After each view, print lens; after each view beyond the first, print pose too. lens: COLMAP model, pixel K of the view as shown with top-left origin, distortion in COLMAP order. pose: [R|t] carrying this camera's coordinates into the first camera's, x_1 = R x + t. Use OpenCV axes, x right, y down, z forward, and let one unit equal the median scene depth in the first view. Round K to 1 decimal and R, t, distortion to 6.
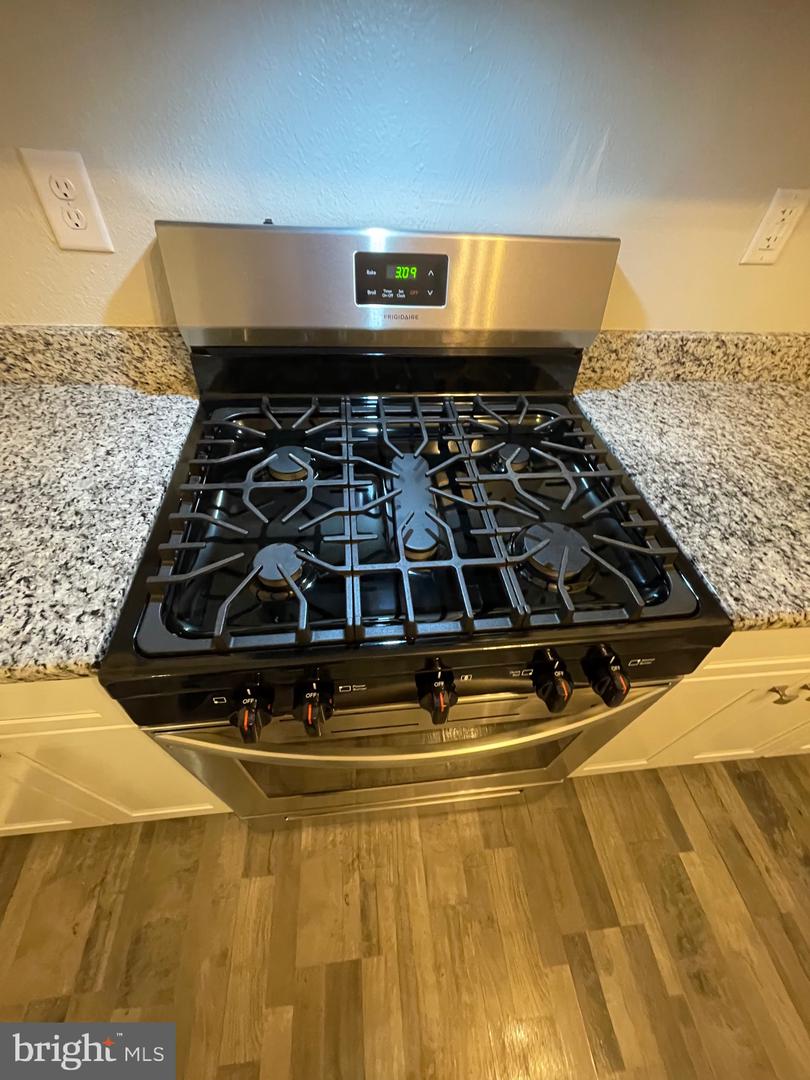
lens RADIAL K [[436.9, 0, 405.0], [0, 436.9, 533.1], [0, 0, 1]] dist [0.000947, 0.000057]
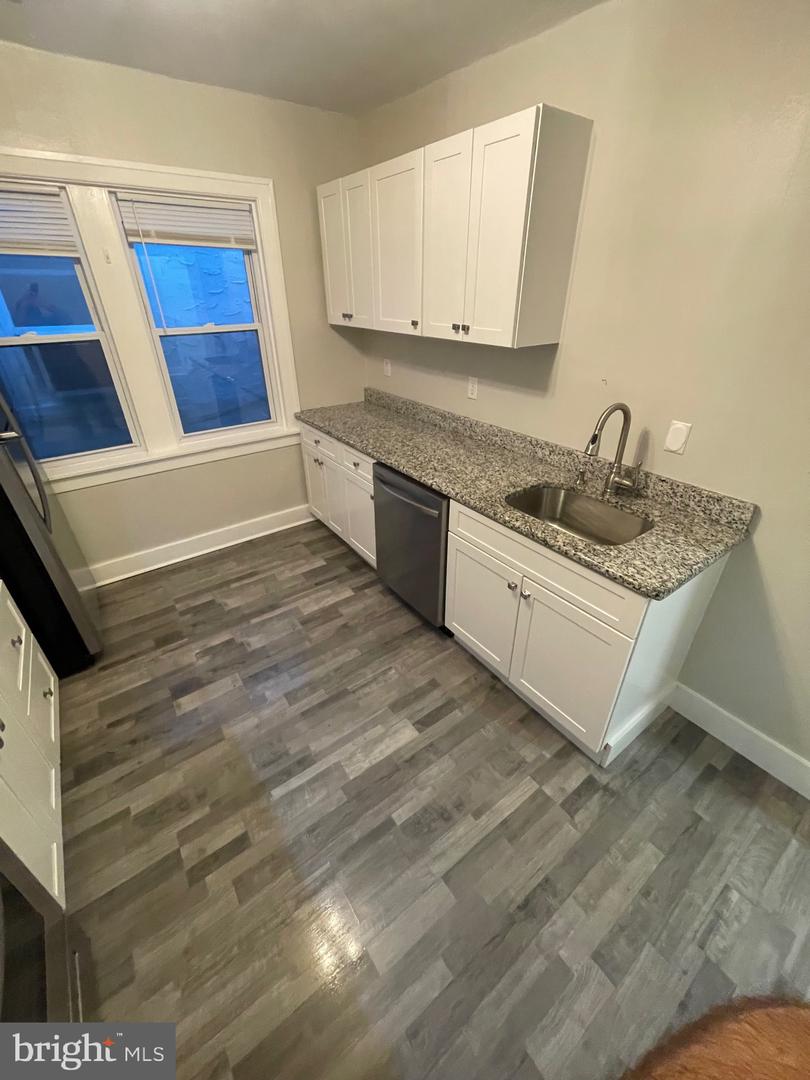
lens RADIAL K [[436.9, 0, 405.0], [0, 436.9, 533.1], [0, 0, 1]] dist [0.000947, 0.000057]
pose [[-0.496156, -0.470520, 0.729685, -0.519258], [0.619512, 0.396966, 0.677217, -0.061858], [-0.608304, 0.788054, 0.094536, -0.496901]]
